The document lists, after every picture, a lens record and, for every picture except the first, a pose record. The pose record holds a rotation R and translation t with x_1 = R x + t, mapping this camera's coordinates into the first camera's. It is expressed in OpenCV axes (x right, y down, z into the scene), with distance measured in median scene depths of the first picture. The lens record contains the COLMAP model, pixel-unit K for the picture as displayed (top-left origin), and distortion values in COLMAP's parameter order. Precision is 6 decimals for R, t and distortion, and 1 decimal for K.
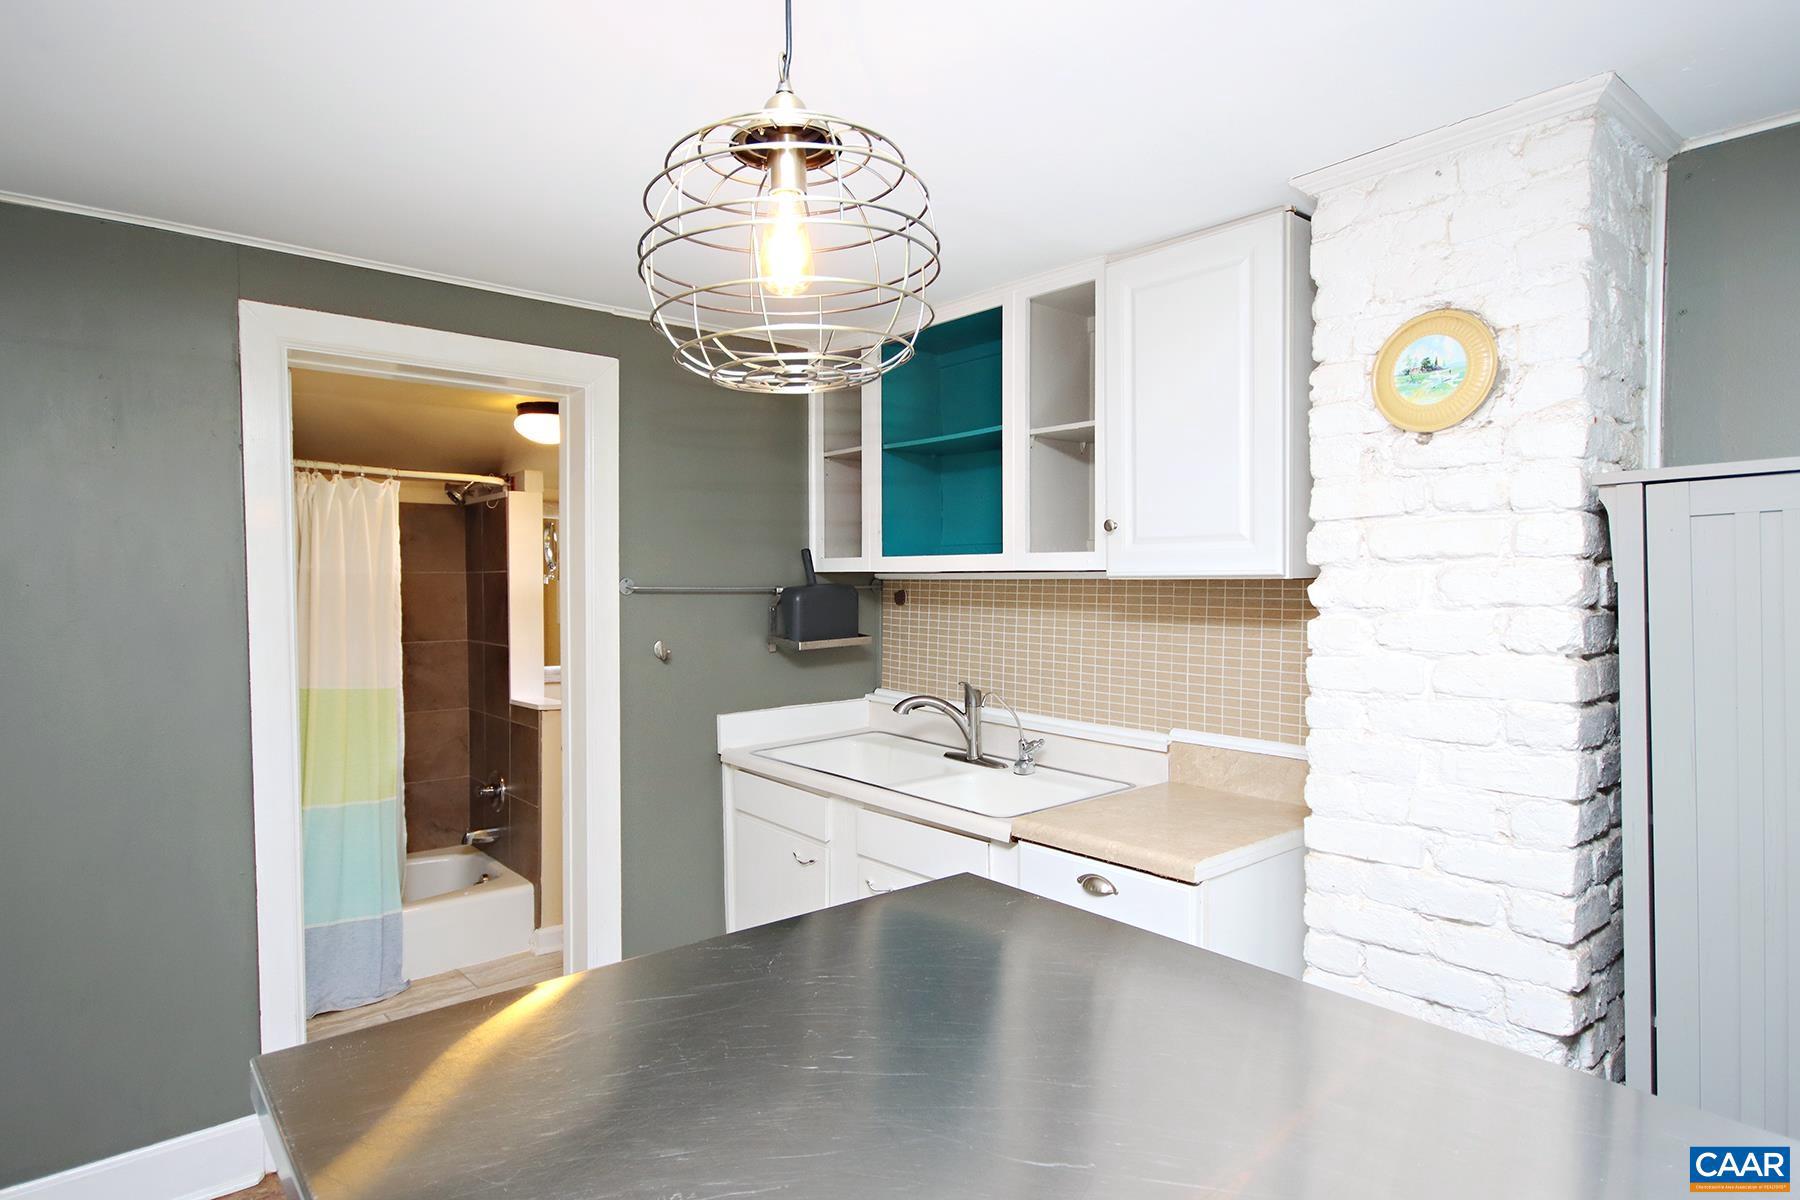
lens RADIAL K [[976.3, 0, 883.2], [0, 976.3, 603.4], [0, 0, 1]] dist [-0.001175, 0.000588]
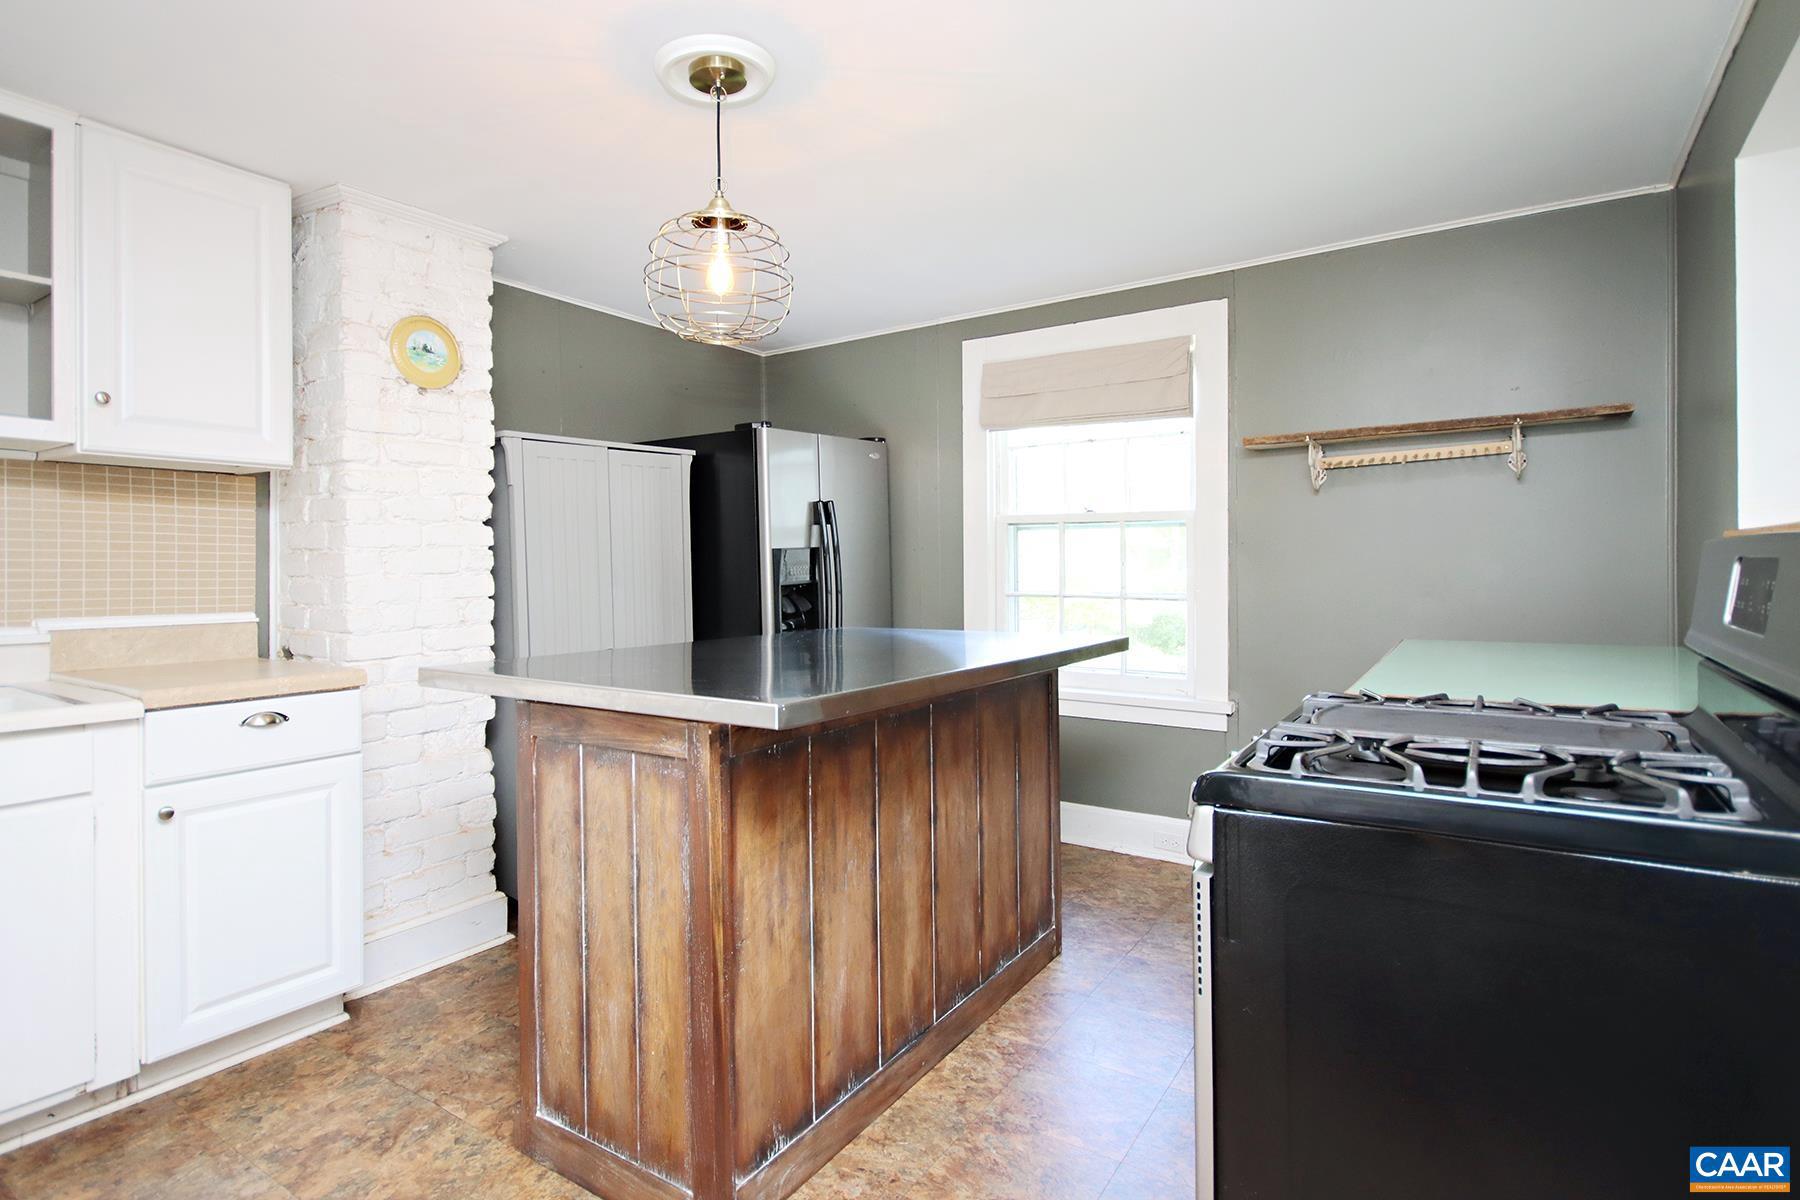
lens RADIAL K [[976.3, 0, 897.9], [0, 976.3, 586.9], [0, 0, 1]] dist [-0.001175, 0.000588]
pose [[-0.299806, -0.016381, 0.953859, -0.421564], [0.027611, 0.999285, 0.025839, 0.046760], [-0.953601, 0.034084, -0.299139, 0.245288]]
